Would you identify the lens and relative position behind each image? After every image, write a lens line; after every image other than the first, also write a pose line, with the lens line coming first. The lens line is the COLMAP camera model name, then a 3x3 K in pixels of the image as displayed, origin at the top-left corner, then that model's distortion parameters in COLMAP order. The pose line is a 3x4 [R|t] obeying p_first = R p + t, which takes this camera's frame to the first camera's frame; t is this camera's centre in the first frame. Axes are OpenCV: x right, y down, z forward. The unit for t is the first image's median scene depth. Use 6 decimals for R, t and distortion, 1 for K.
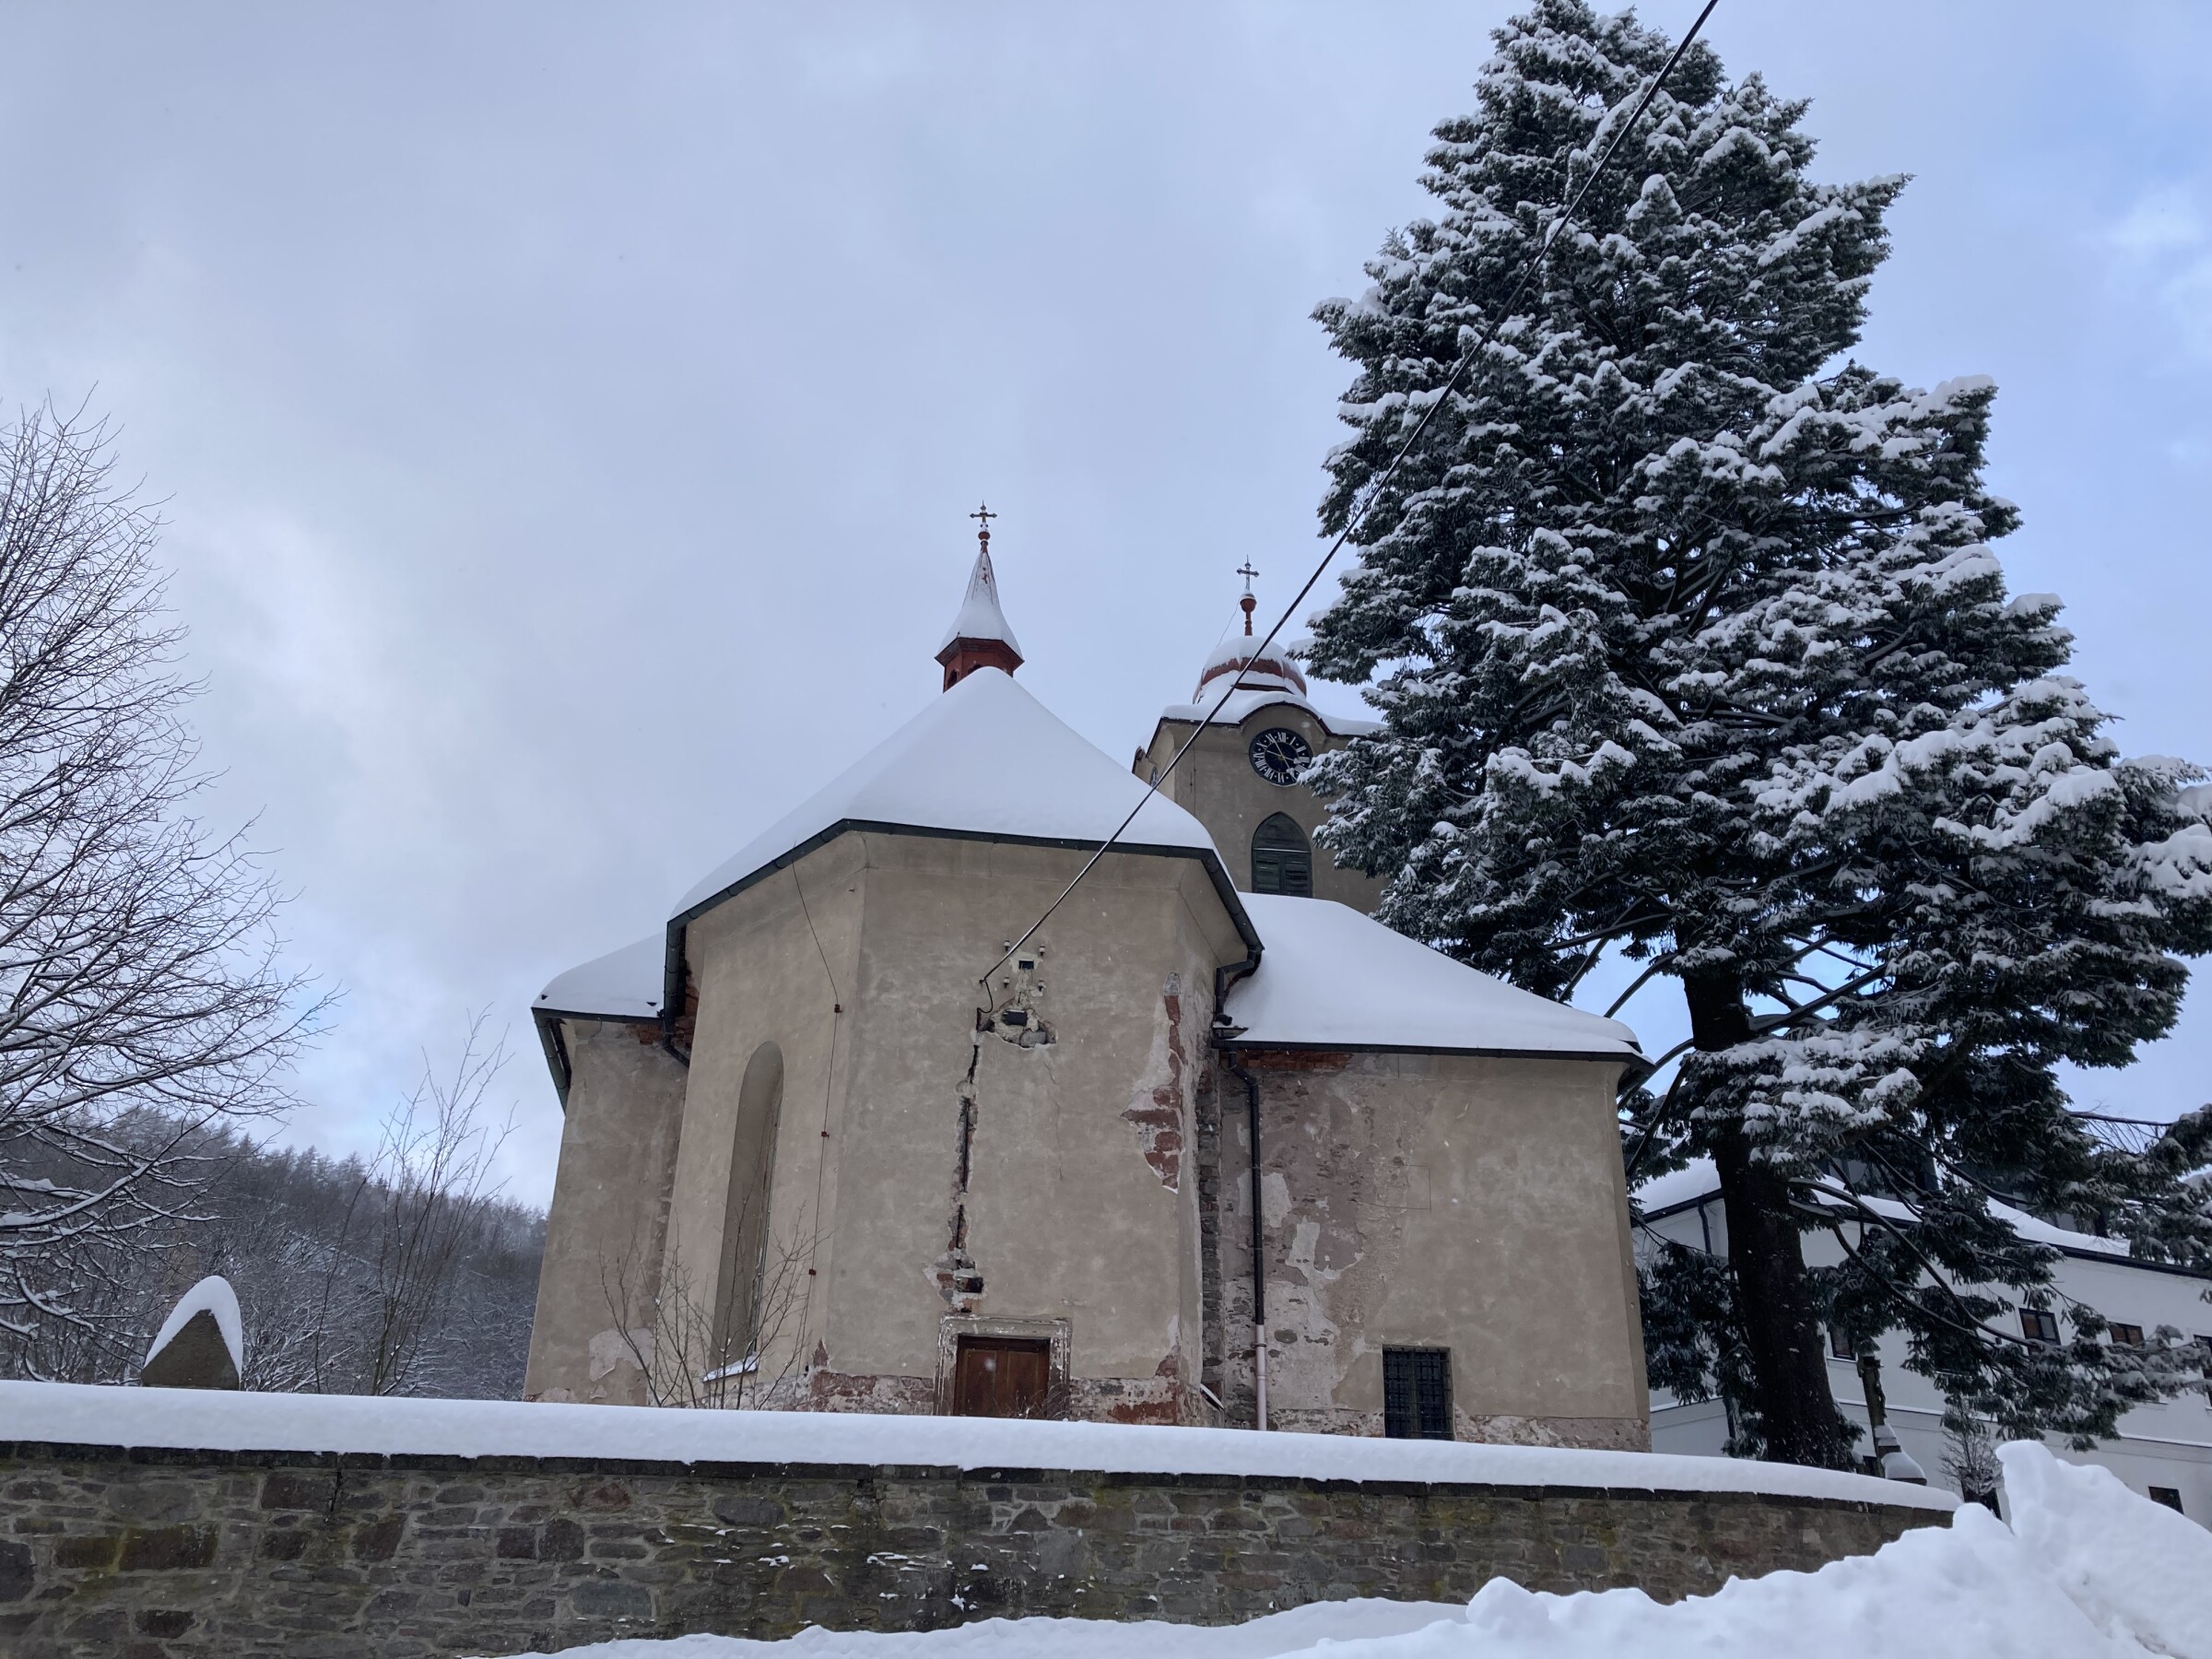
lens RADIAL K [[1840.8, 0, 1134.9], [0, 1840.8, 805.1], [0, 0, 1]] dist [0.045719, -0.052092]
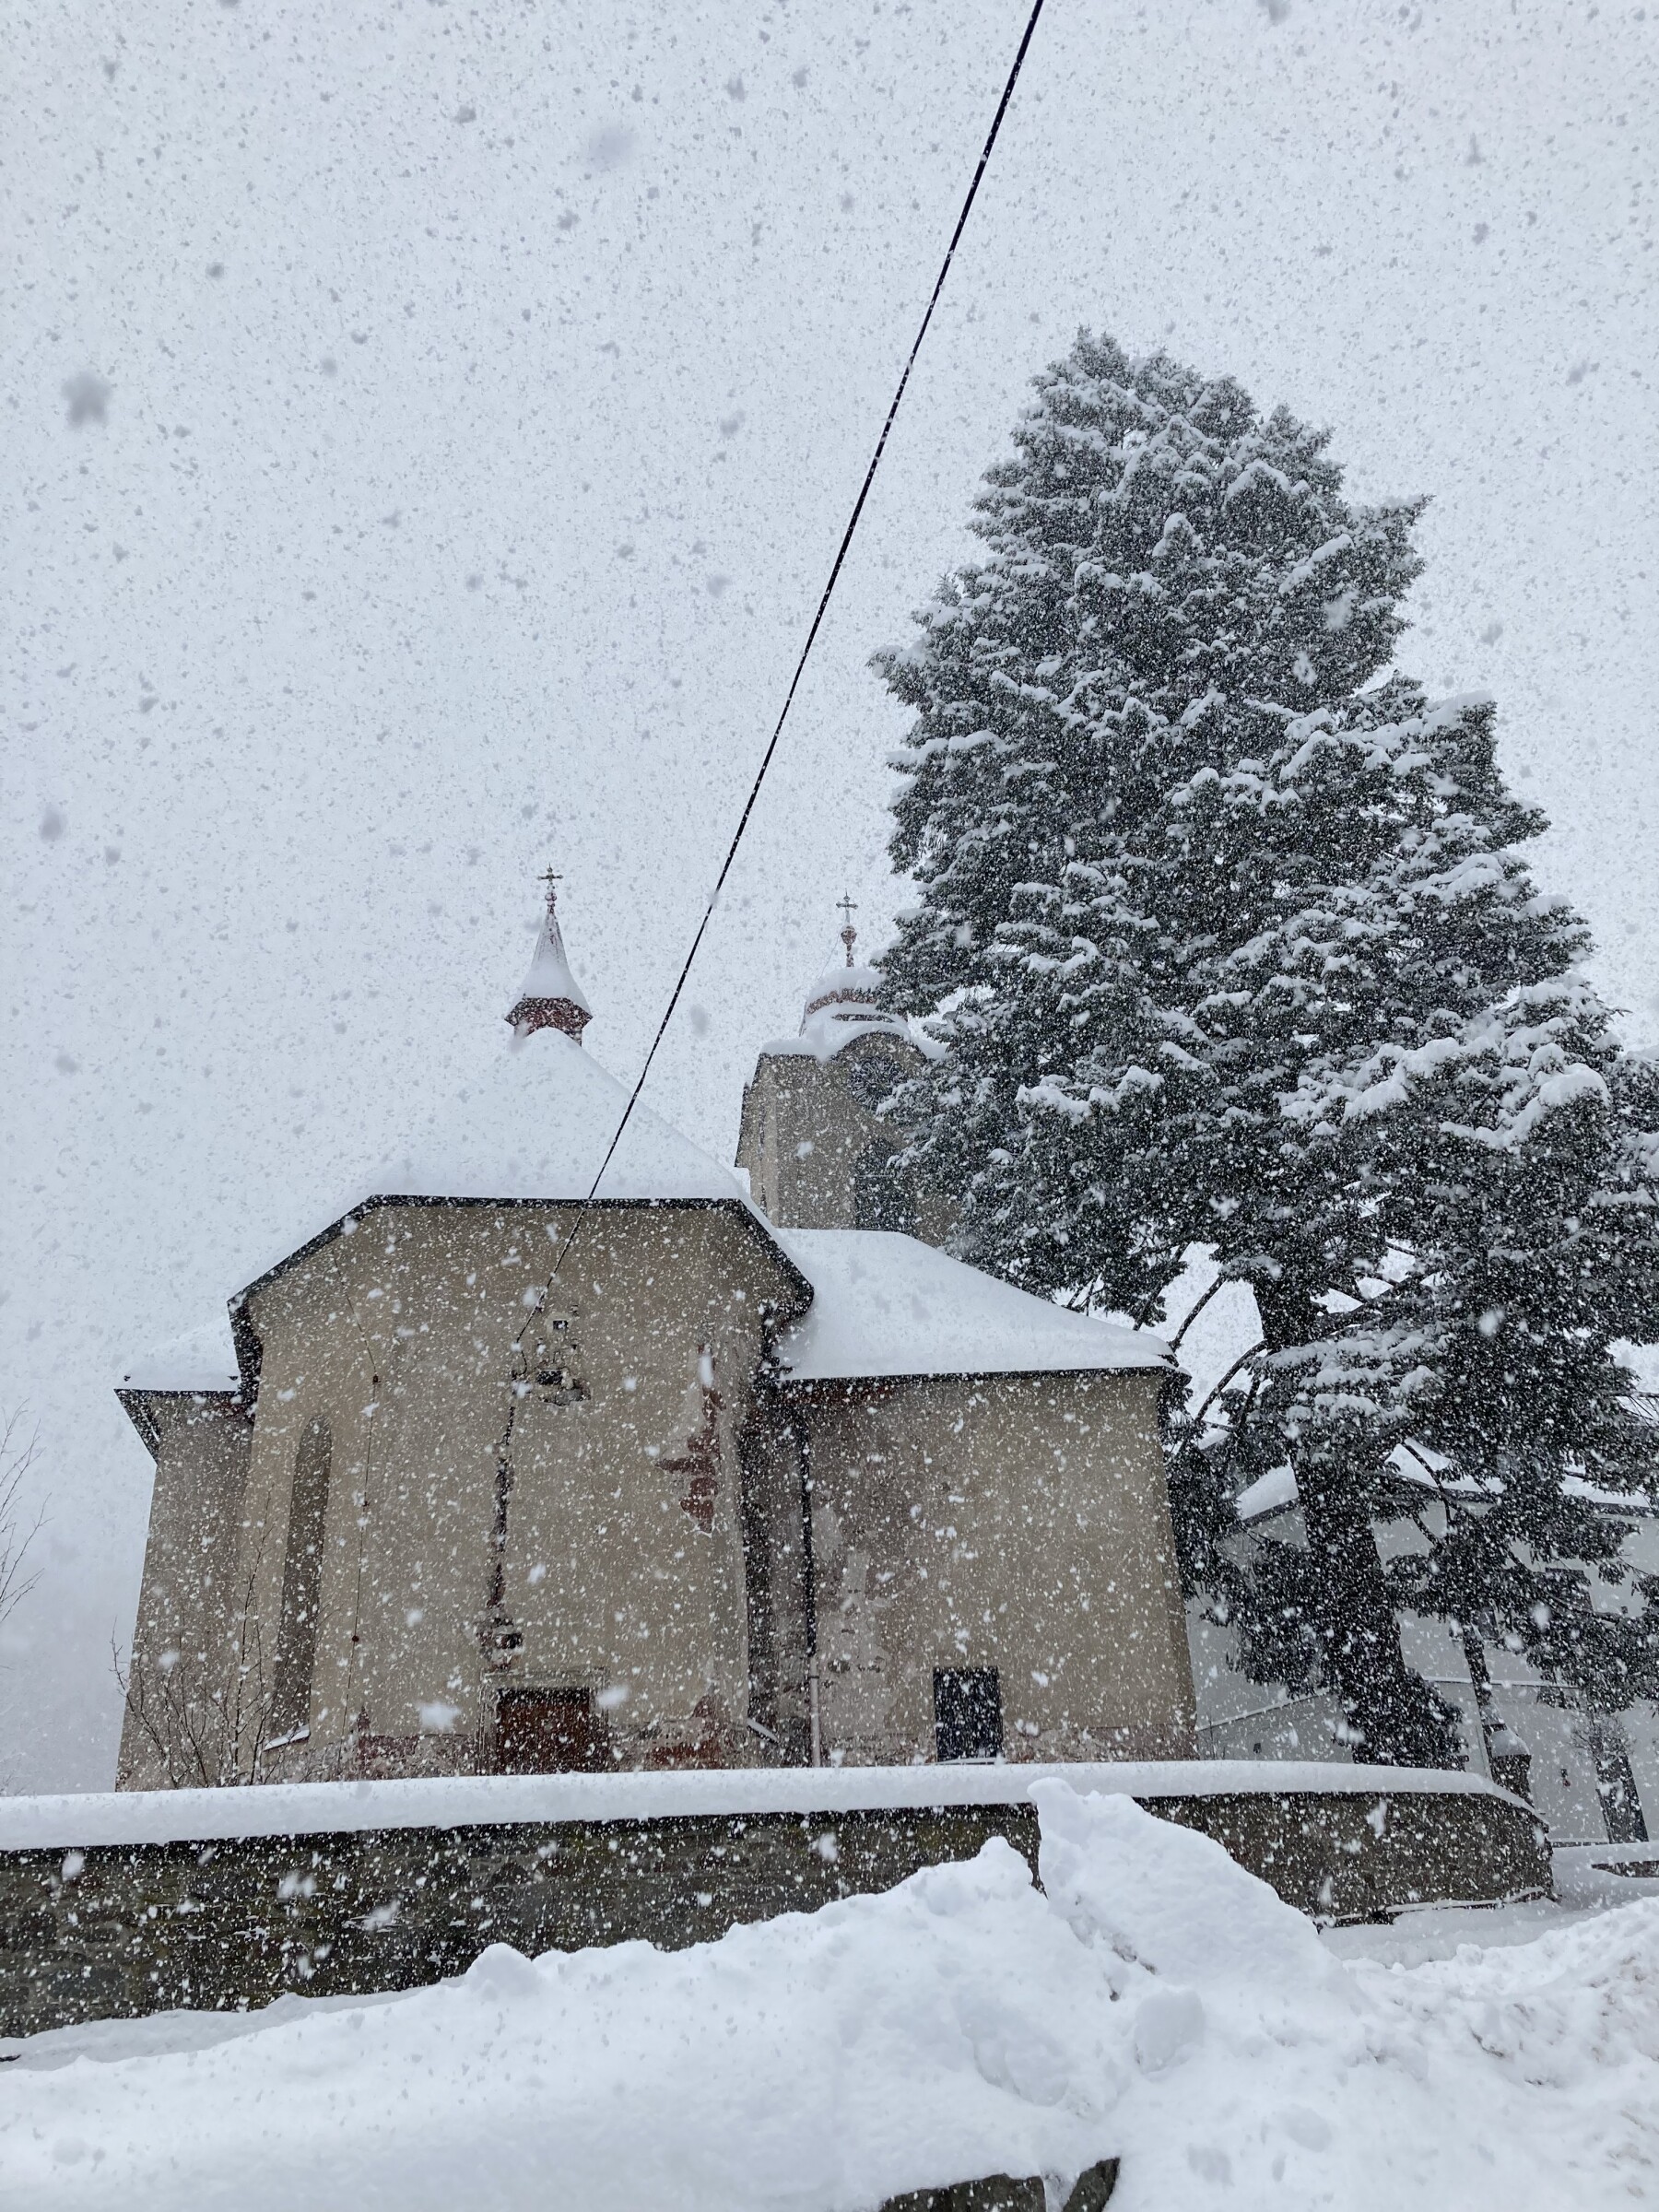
lens RADIAL K [[1840.8, 0, 852.9], [0, 1840.8, 1058.0], [0, 0, 1]] dist [0.045719, -0.052092]
pose [[0.997933, -0.063720, 0.008312, 0.101558], [0.063938, 0.997522, -0.029372, -0.021639], [-0.006420, 0.029843, 0.999534, -0.045023]]
